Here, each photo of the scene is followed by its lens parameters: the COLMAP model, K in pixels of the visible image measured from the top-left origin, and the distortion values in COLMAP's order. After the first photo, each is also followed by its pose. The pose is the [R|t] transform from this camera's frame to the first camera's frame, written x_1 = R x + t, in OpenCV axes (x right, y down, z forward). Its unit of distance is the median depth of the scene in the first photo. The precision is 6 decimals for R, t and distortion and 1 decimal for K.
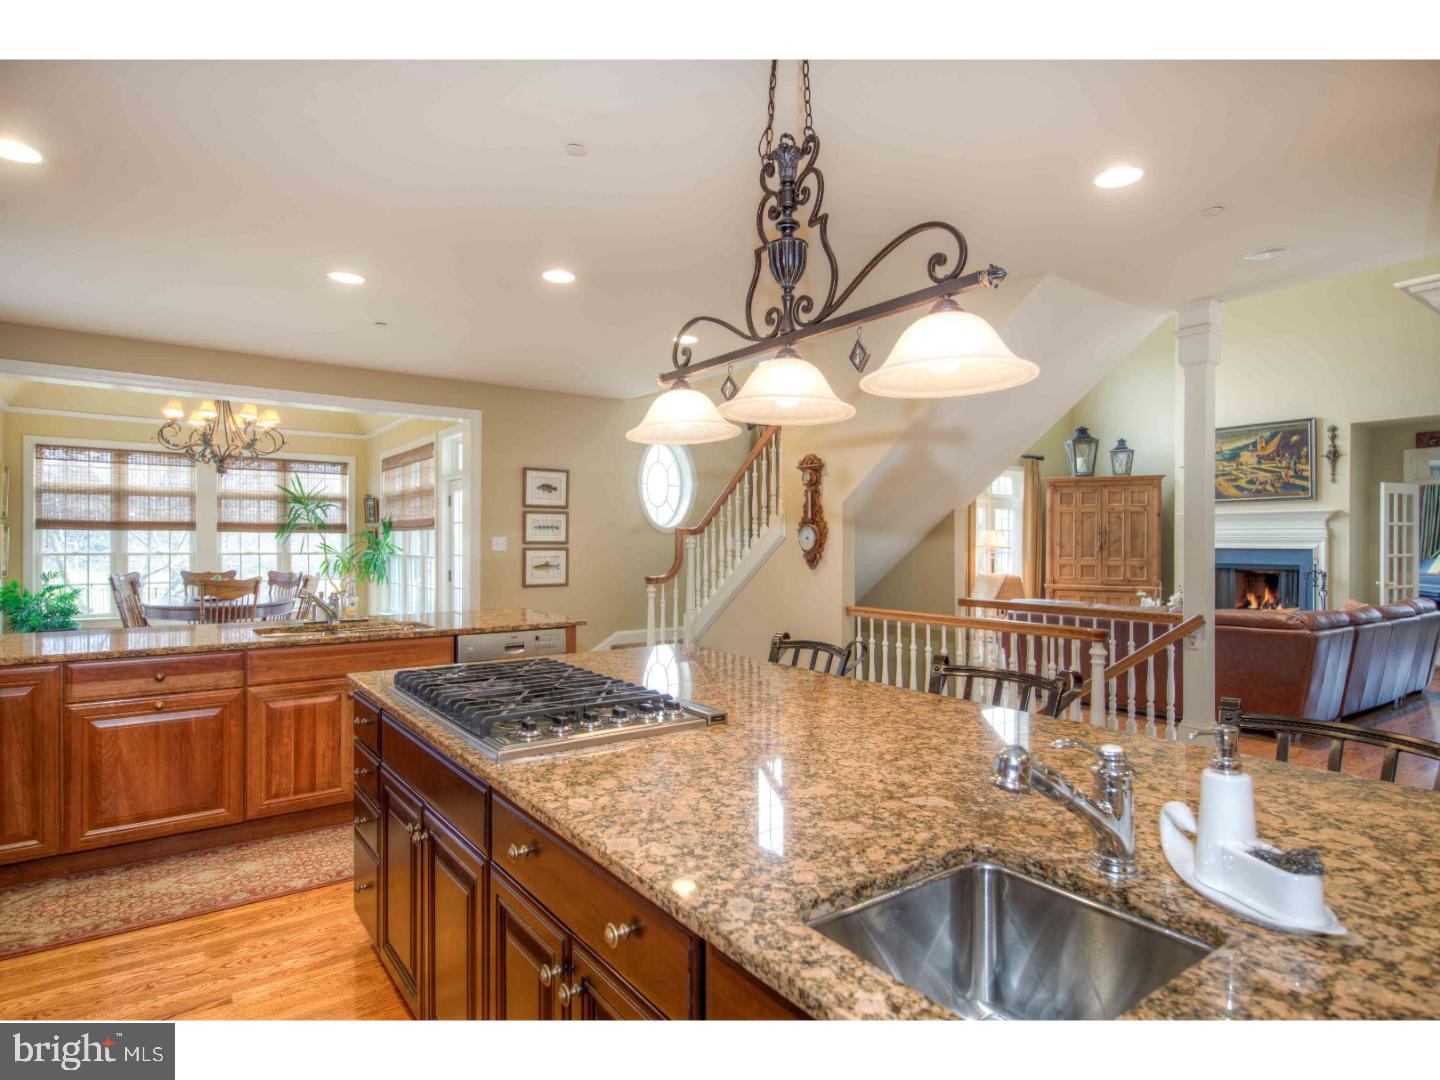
lens RADIAL K [[795.4, 0, 724.1], [0, 795.4, 545.2], [0, 0, 1]] dist [0.021896, 0.000878]
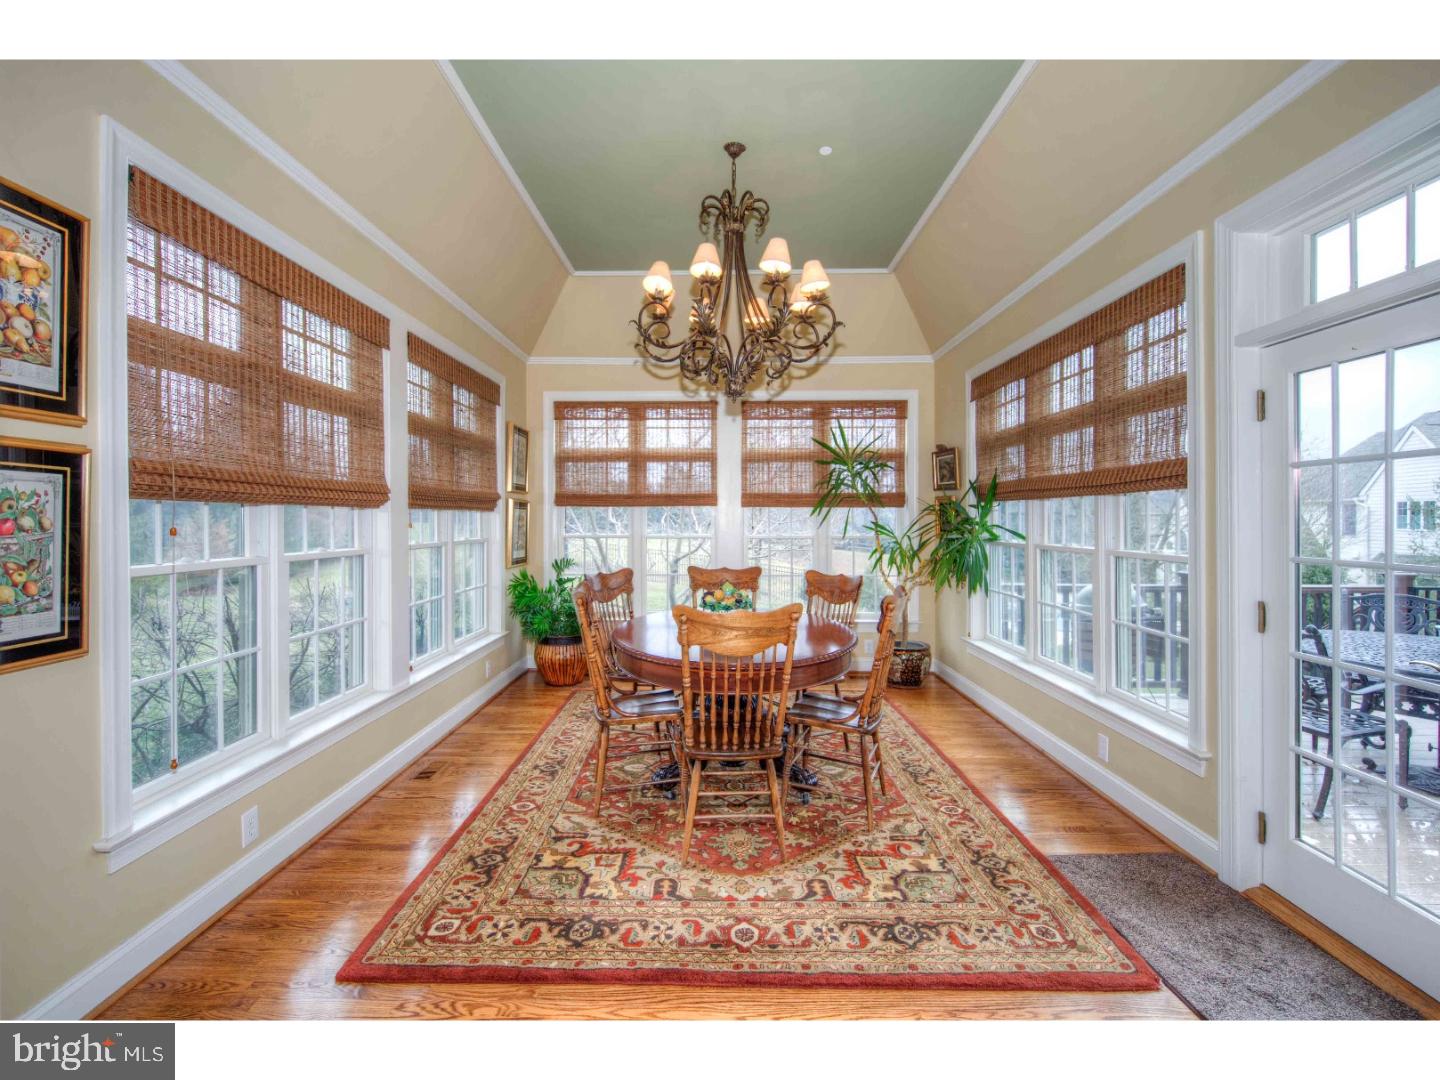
lens RADIAL K [[622.2, 0, 706.2], [0, 622.2, 516.1], [0, 0, 1]] dist [0.001954, 0.000222]
pose [[0.792860, -0.006190, -0.609372, -0.338500], [0.001509, 0.999965, -0.008193, -0.004251], [0.609401, 0.005577, 0.792842, 0.575790]]
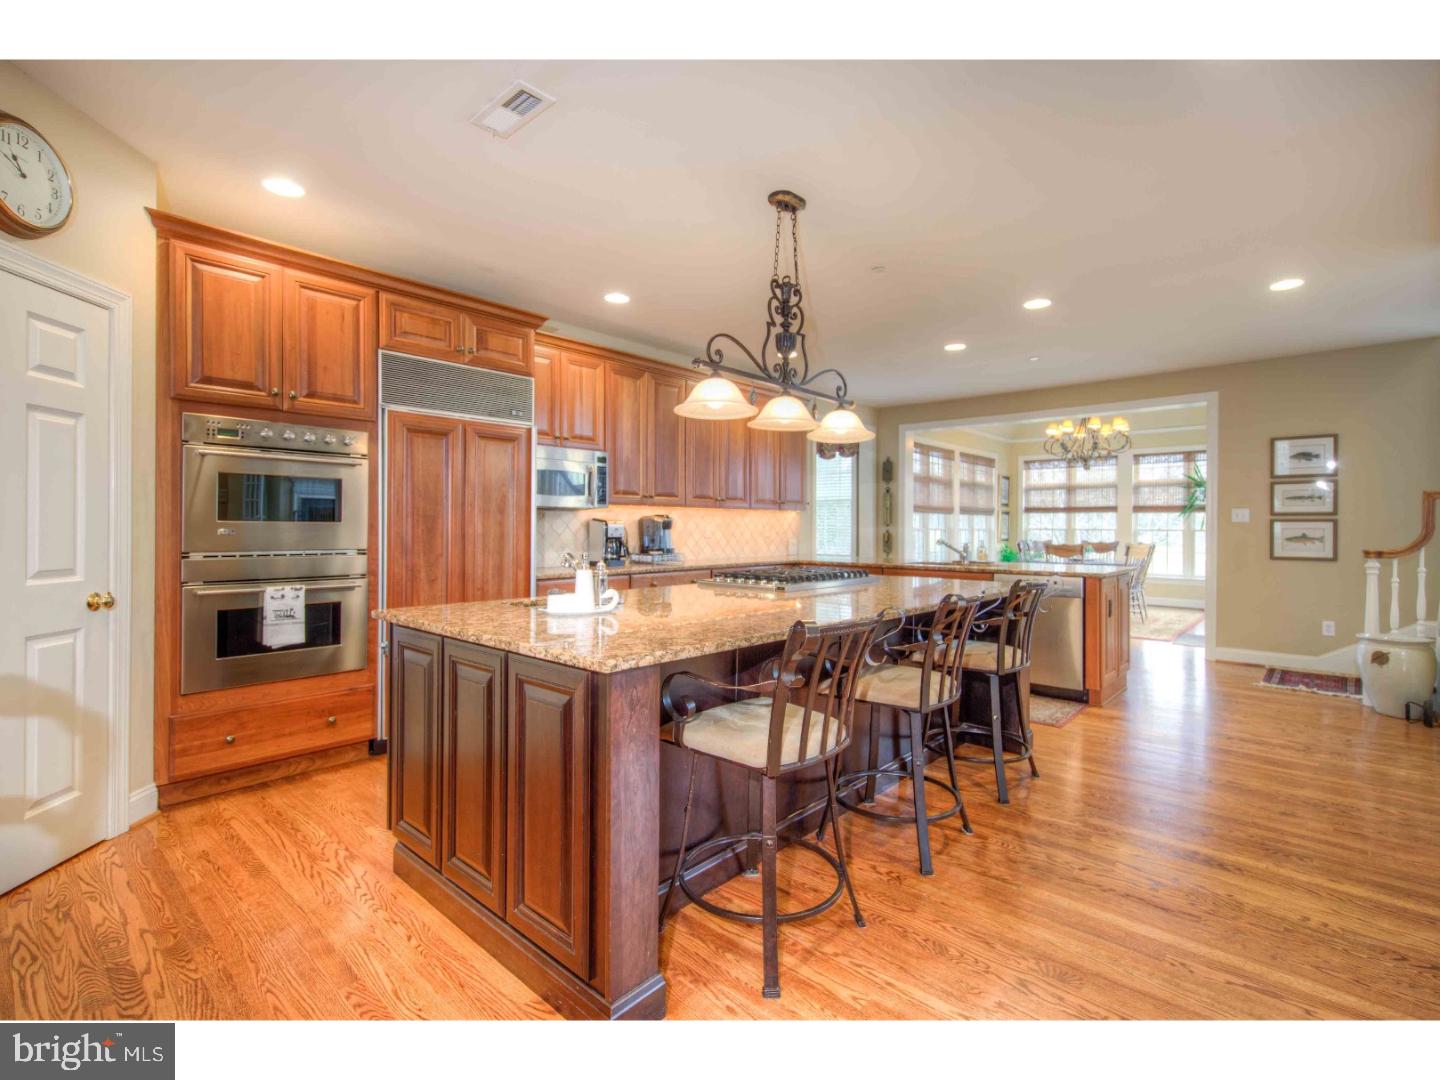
lens RADIAL K [[680.3, 0, 709.5], [0, 680.3, 531.5], [0, 0, 1]] dist [0.019065, 0.000053]
pose [[0.174263, 0.004662, -0.984688, 0.379250], [-0.009866, 0.999947, 0.002989, 0.018451], [0.984650, 0.009195, 0.174300, 0.130377]]
